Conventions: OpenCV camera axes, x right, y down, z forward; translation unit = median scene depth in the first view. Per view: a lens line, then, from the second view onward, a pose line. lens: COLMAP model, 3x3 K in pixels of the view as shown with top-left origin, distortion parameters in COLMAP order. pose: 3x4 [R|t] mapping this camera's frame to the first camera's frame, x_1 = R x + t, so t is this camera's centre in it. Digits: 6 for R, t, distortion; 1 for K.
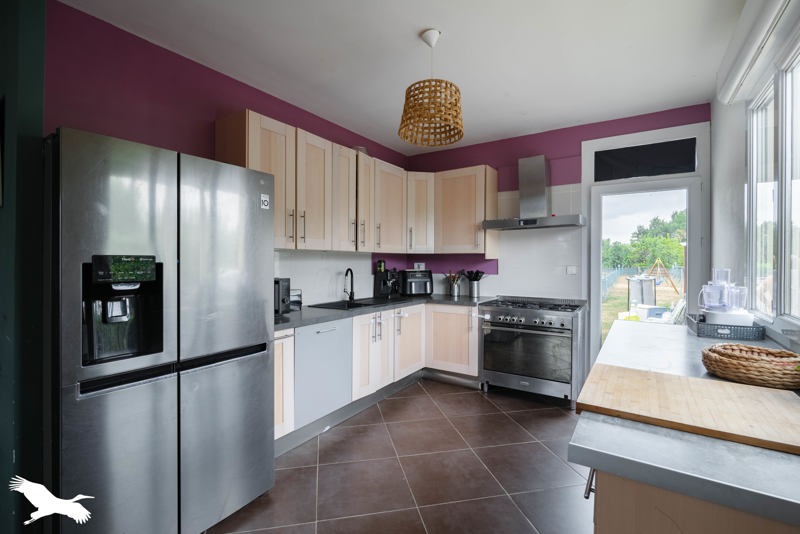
lens RADIAL K [[371.2, 0, 402.9], [0, 371.2, 262.9], [0, 0, 1]] dist [-0.000033, -0.001247]
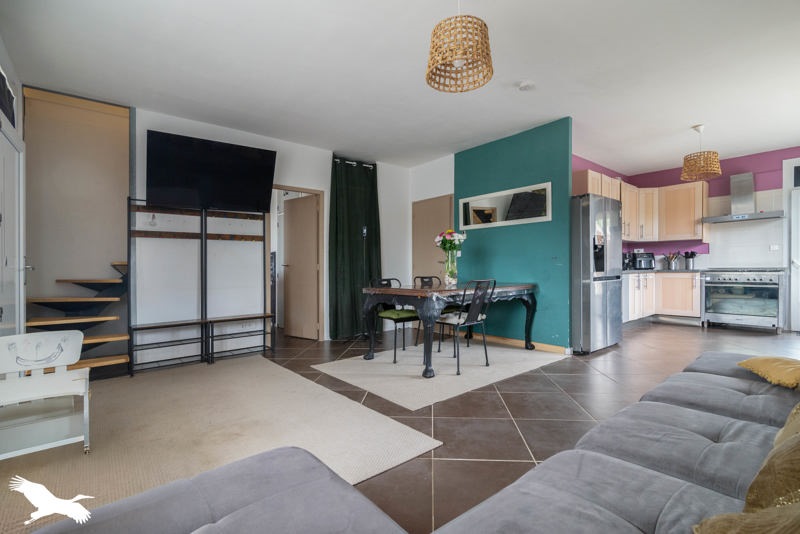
lens RADIAL K [[371.2, 0, 398.9], [0, 371.2, 272.5], [0, 0, 1]] dist [-0.000033, -0.001247]
pose [[0.954631, -0.008180, -0.297679, -0.501839], [0.011374, 0.999895, 0.009001, 0.082136], [0.297574, -0.011978, 0.954624, -0.803612]]
